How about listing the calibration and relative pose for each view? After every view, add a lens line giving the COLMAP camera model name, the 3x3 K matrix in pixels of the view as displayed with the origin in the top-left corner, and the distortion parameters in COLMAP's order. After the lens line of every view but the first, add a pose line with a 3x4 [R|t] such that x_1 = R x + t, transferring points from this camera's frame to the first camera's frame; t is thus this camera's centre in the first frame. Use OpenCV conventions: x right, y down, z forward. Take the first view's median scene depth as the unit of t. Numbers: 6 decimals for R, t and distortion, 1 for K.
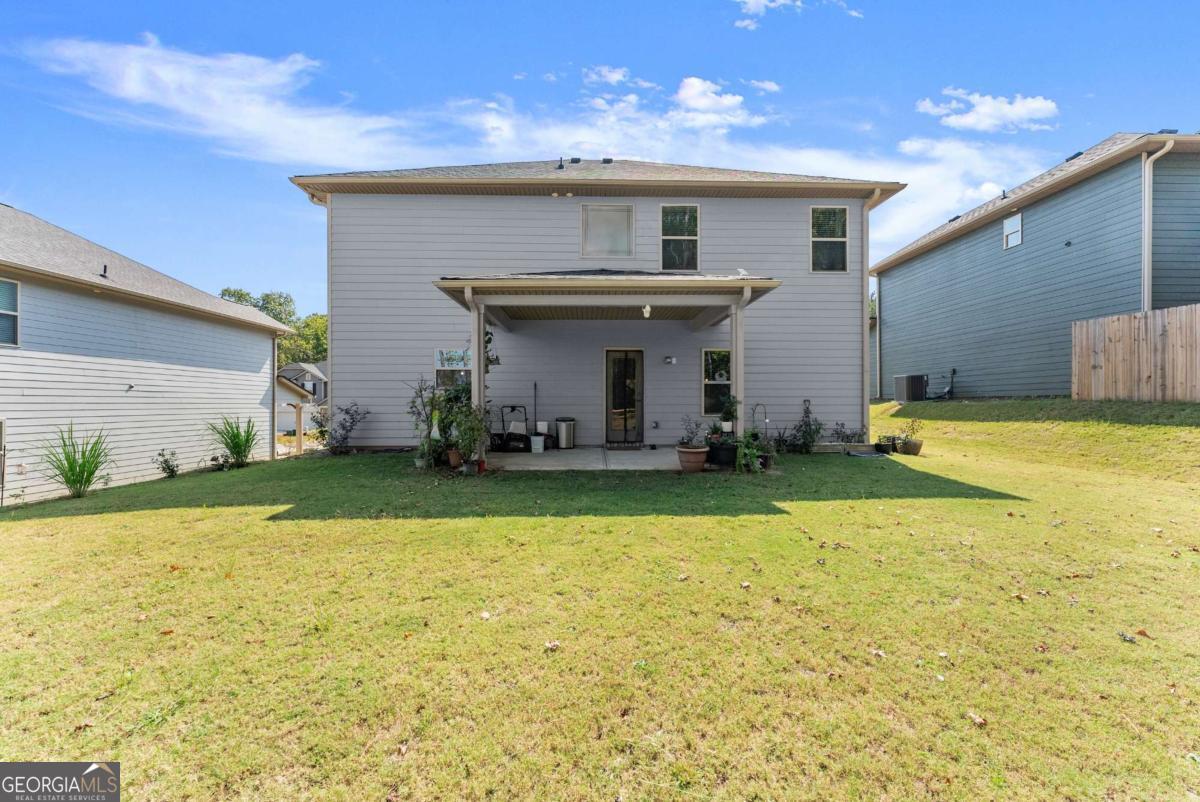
lens RADIAL K [[470.3, 0, 600.0], [0, 470.3, 401.0], [0, 0, 1]] dist [0.000367, 0.000035]
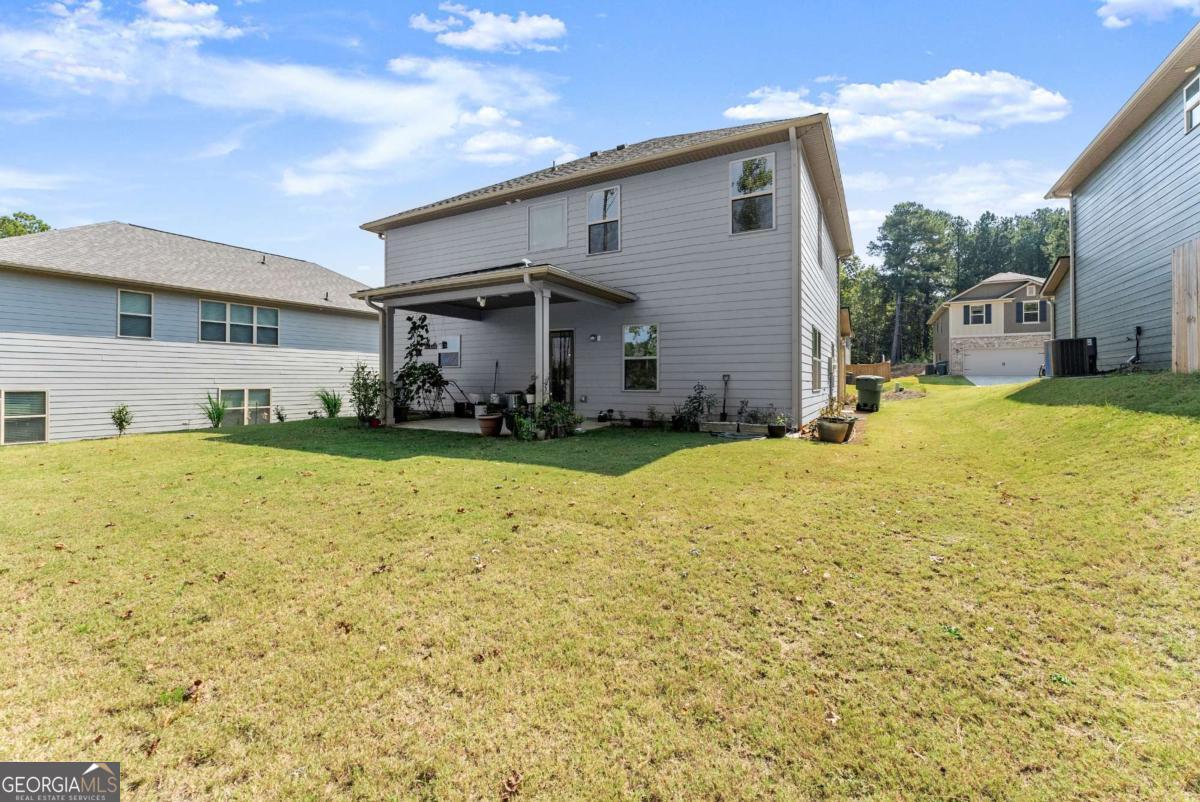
lens RADIAL K [[489.7, 0, 605.2], [0, 489.7, 382.3], [0, 0, 1]] dist [-0.001072, -0.000052]
pose [[0.860636, 0.003447, -0.509208, 0.733553], [0.001318, 0.999959, 0.008997, 0.003093], [0.509218, -0.008414, 0.860596, 0.059004]]
